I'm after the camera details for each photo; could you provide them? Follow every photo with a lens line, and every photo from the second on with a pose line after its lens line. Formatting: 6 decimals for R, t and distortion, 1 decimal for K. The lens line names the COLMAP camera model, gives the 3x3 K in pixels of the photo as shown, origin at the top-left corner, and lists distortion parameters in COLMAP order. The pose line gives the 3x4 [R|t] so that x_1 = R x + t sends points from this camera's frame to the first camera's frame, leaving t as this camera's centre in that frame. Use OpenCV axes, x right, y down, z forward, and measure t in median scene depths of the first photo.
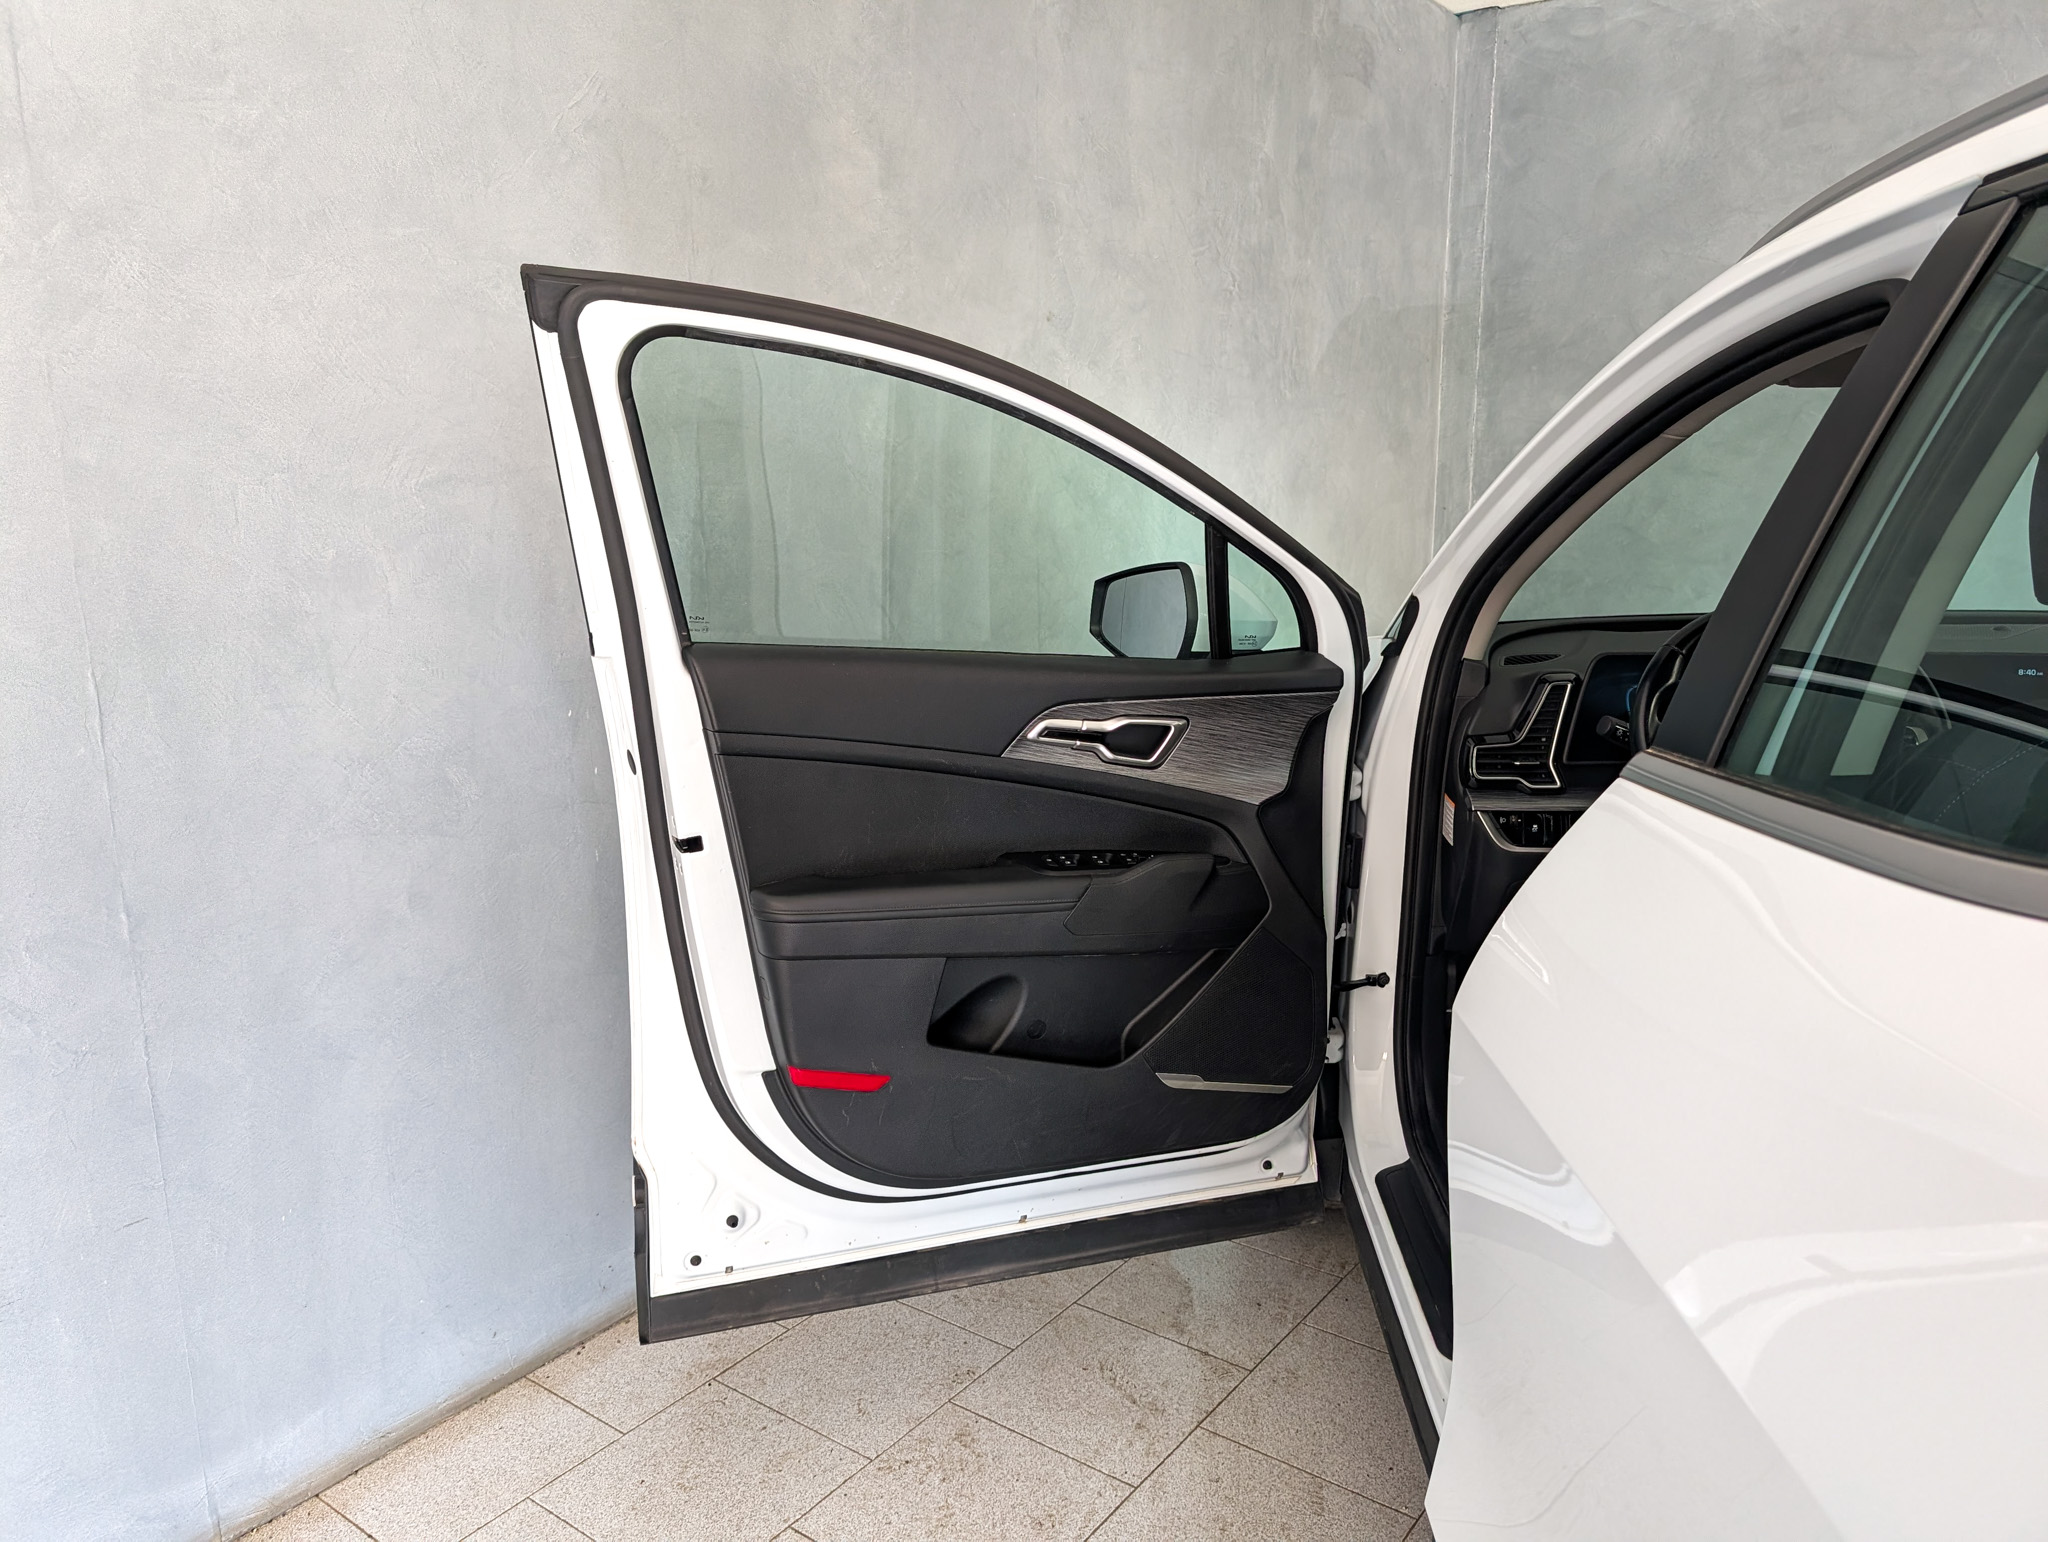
lens RADIAL K [[1424.6, 0, 1024.0], [0, 1424.6, 771.0], [0, 0, 1]] dist [0.025836, -0.039538]
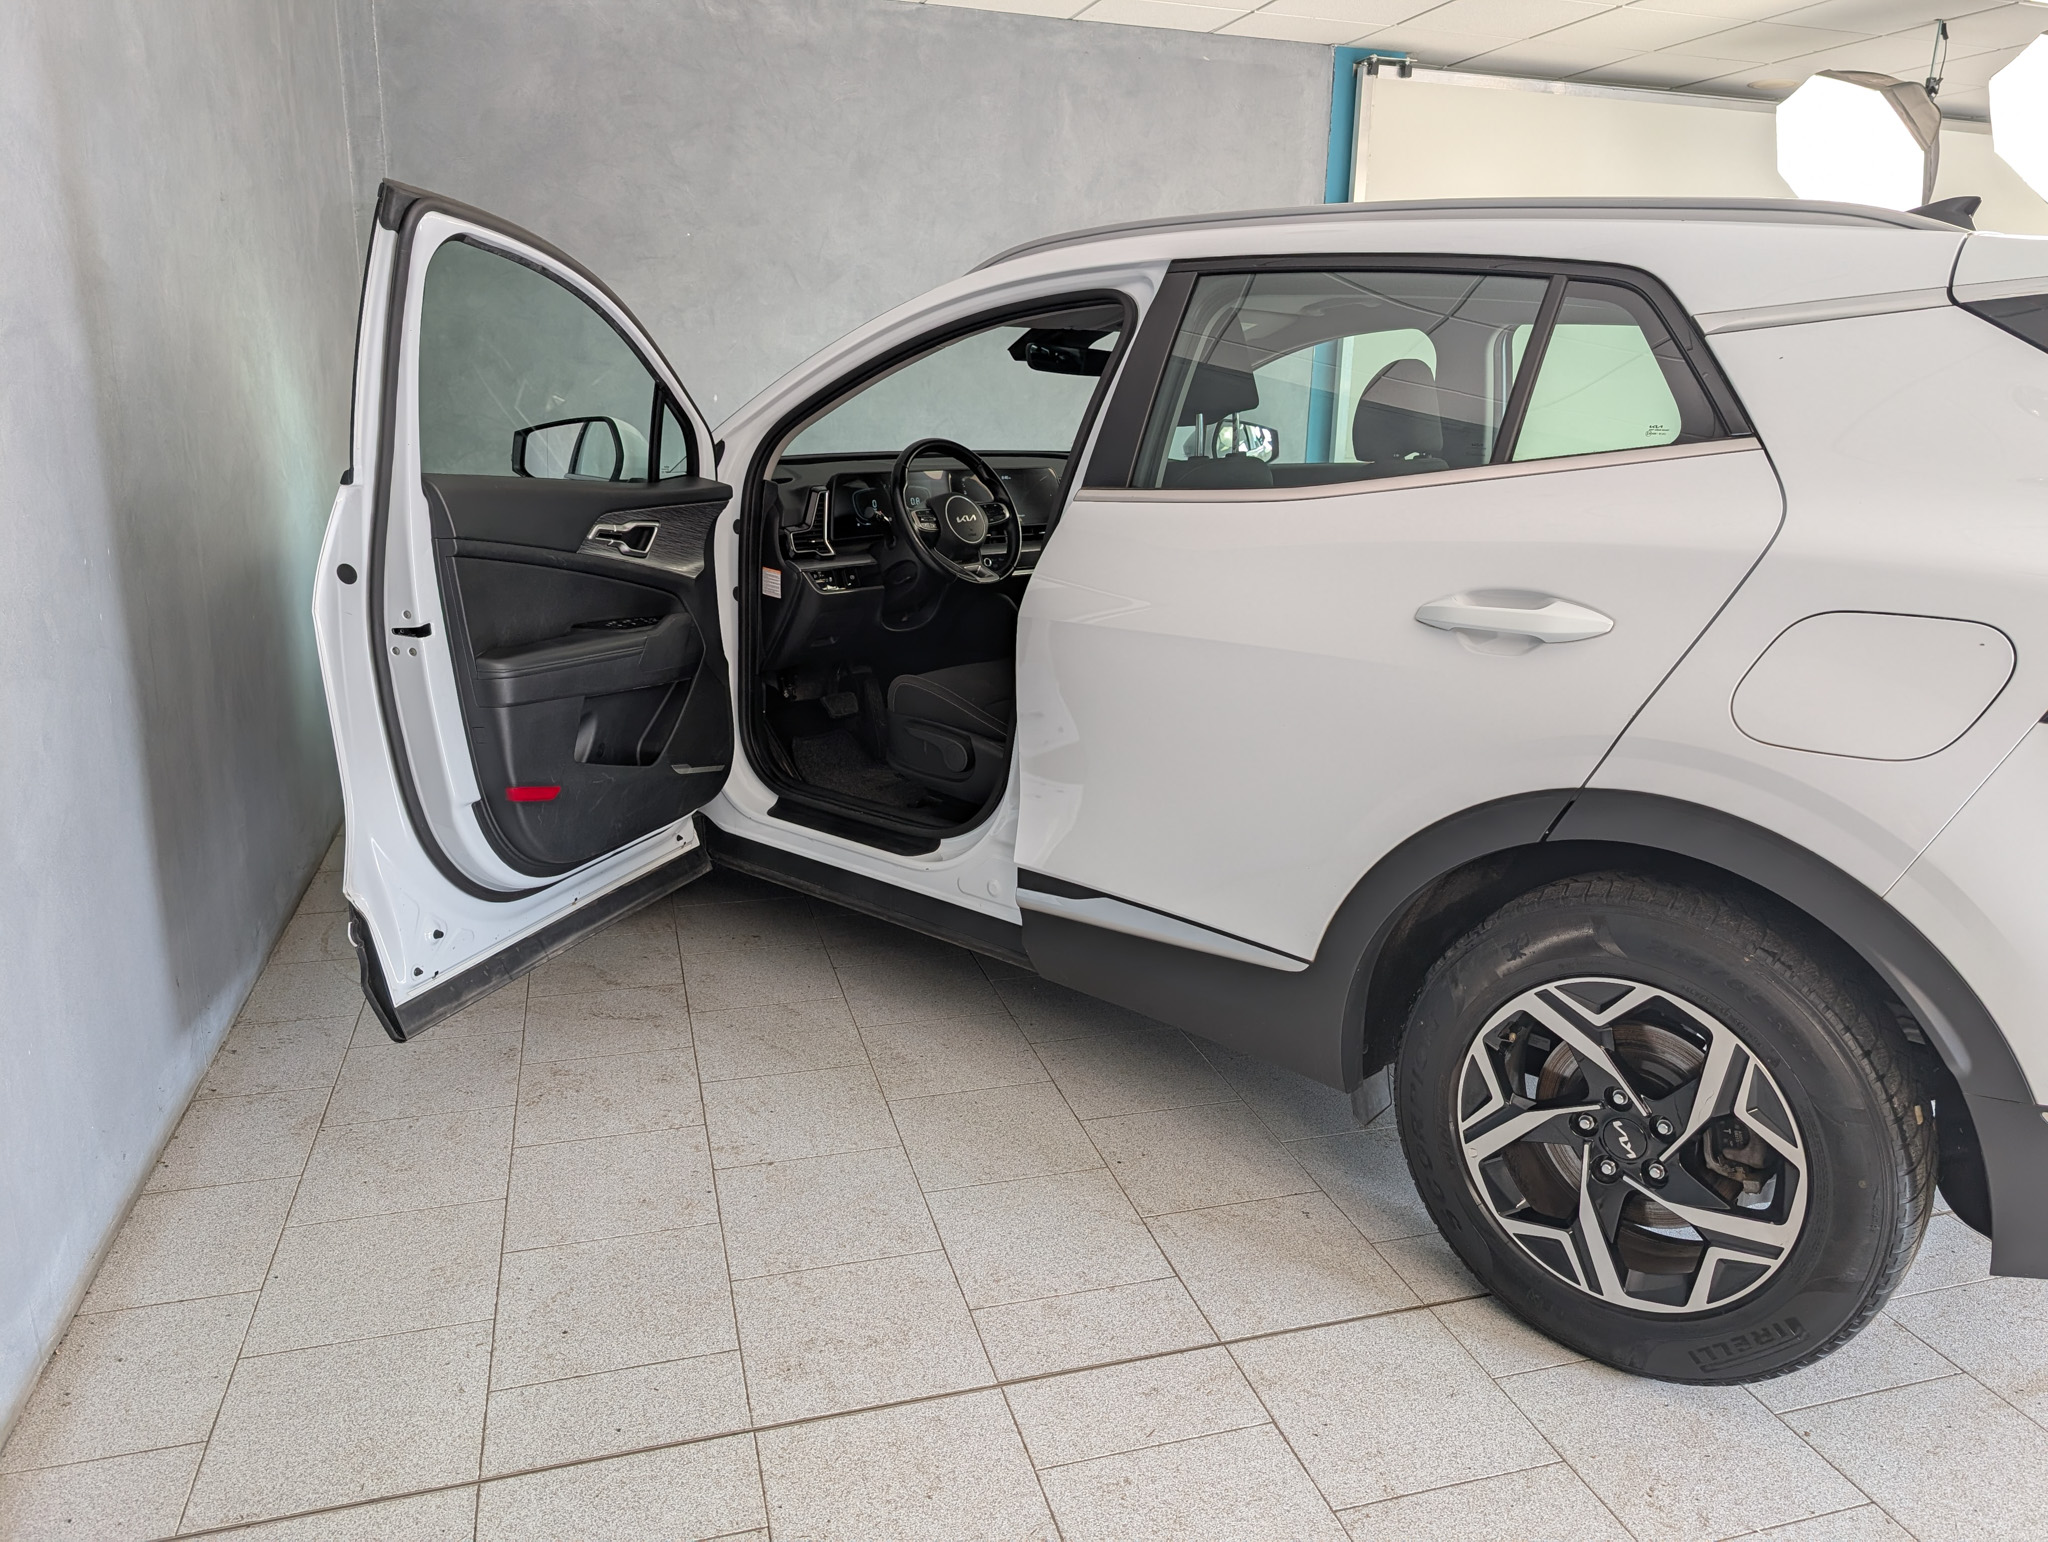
lens RADIAL K [[1513.0, 0, 1024.0], [0, 1513.0, 771.0], [0, 0, 1]] dist [-0.099712, 0.067737]
pose [[0.584419, -0.169929, 0.793460, -0.918772], [0.117092, 0.985253, 0.124760, 0.065873], [-0.802959, 0.019996, 0.595699, -0.213618]]
